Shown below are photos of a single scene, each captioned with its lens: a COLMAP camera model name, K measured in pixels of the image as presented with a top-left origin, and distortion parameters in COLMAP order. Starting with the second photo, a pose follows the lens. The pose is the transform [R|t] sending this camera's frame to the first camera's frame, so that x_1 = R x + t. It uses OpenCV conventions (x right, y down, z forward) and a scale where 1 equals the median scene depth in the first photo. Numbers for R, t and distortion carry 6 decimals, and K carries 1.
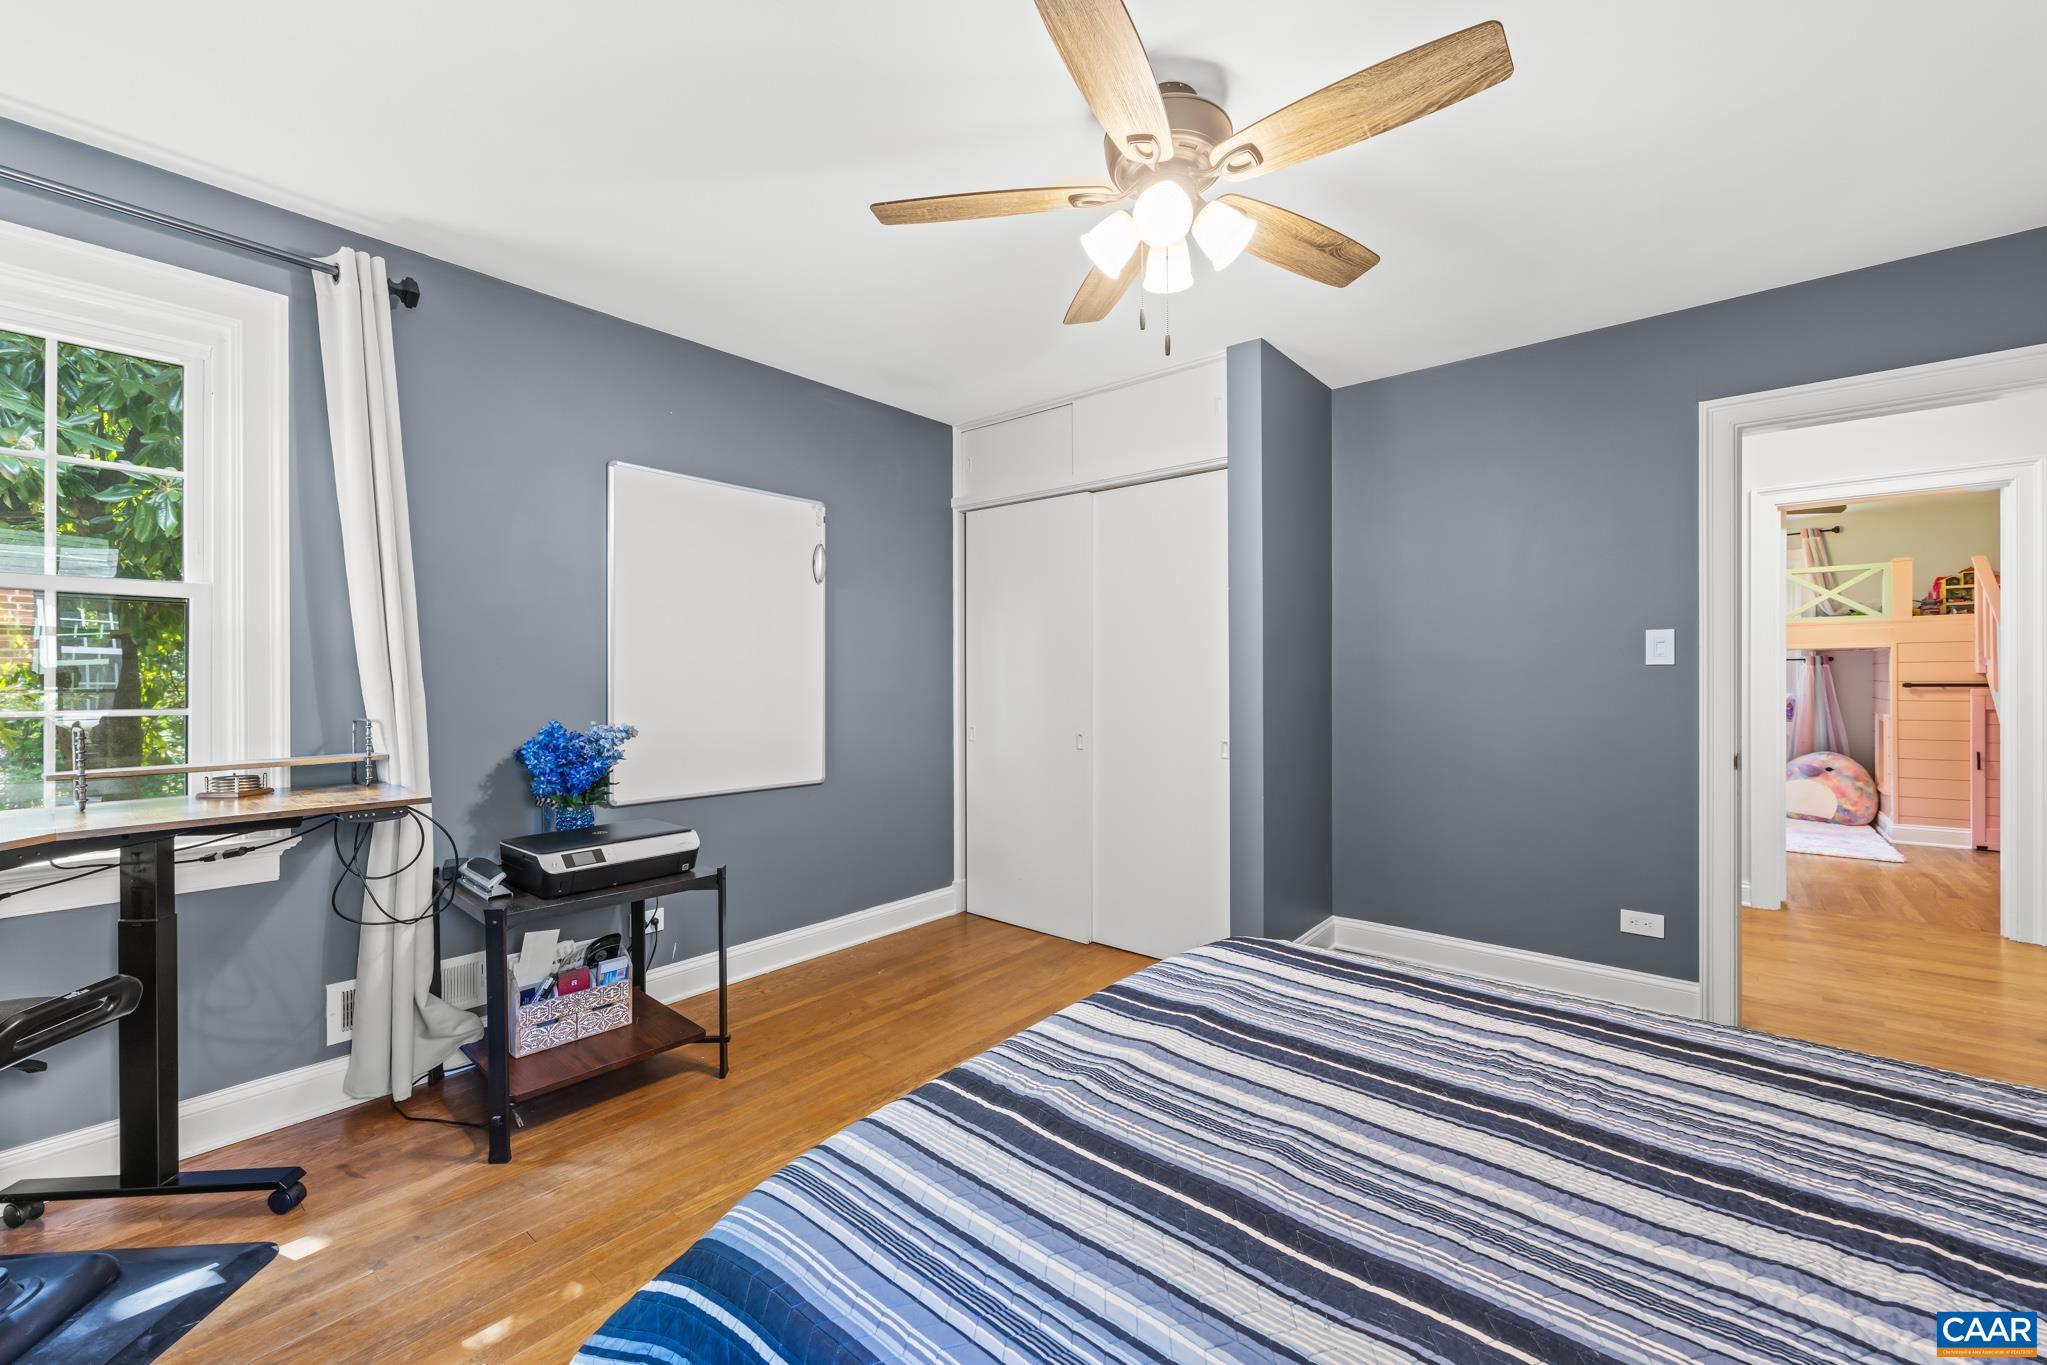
lens RADIAL K [[811.5, 0, 1023.5], [0, 811.5, 682.5], [0, 0, 1]] dist [-0.000206, -0.000022]
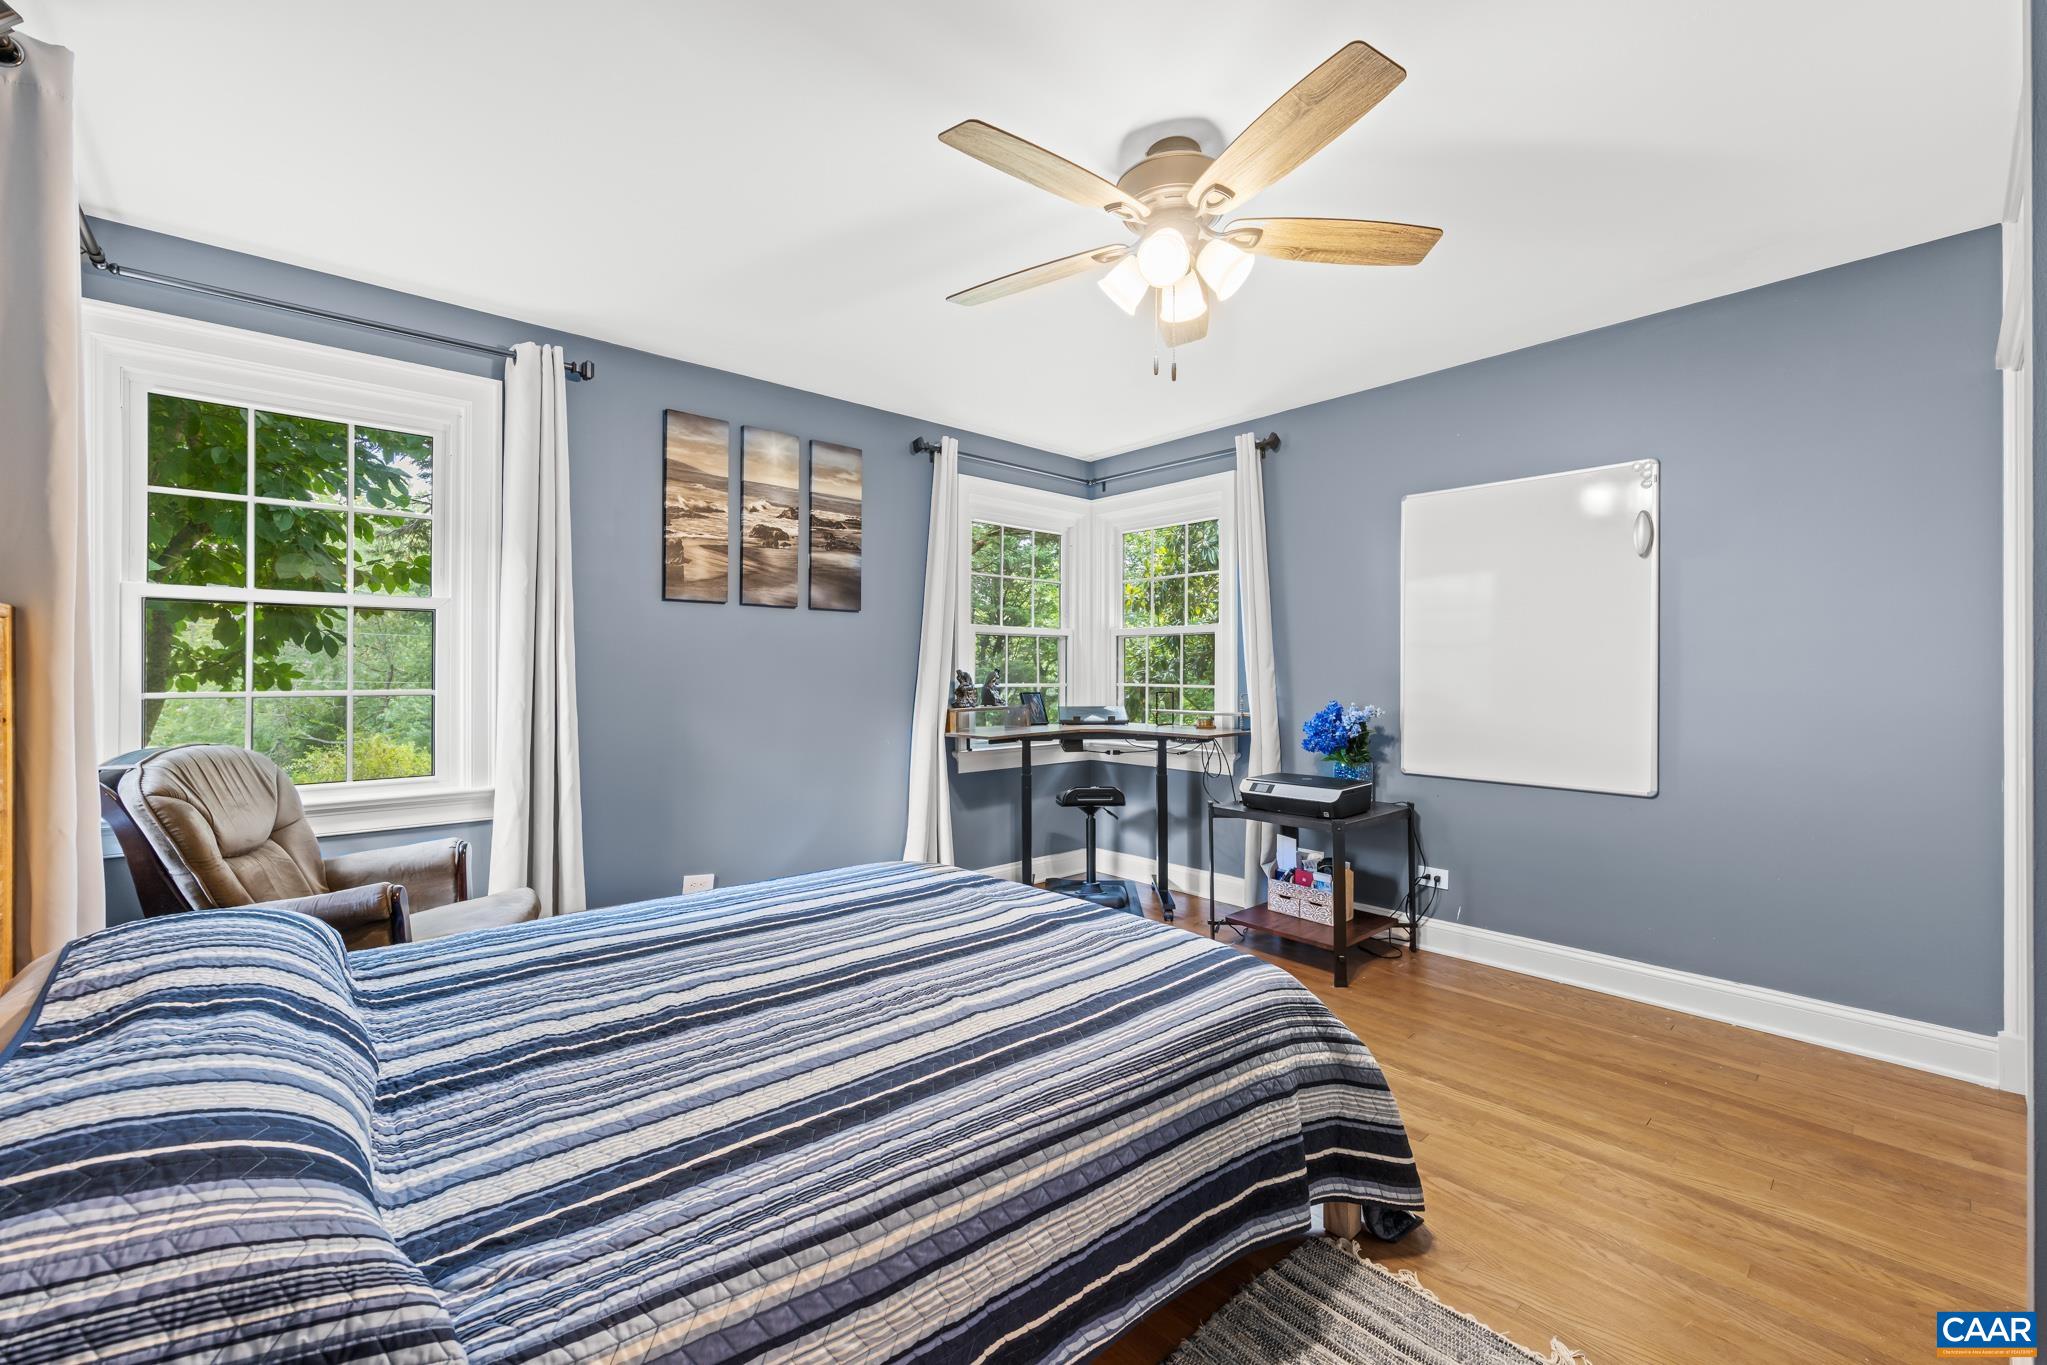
lens RADIAL K [[847.2, 0, 1023.4], [0, 847.2, 669.9], [0, 0, 1]] dist [-0.000100, -0.000012]
pose [[-0.143289, -0.001473, -0.989680, 0.875962], [-0.004544, 0.999989, -0.000830, -0.001676], [0.989671, 0.004378, -0.143294, 0.616455]]
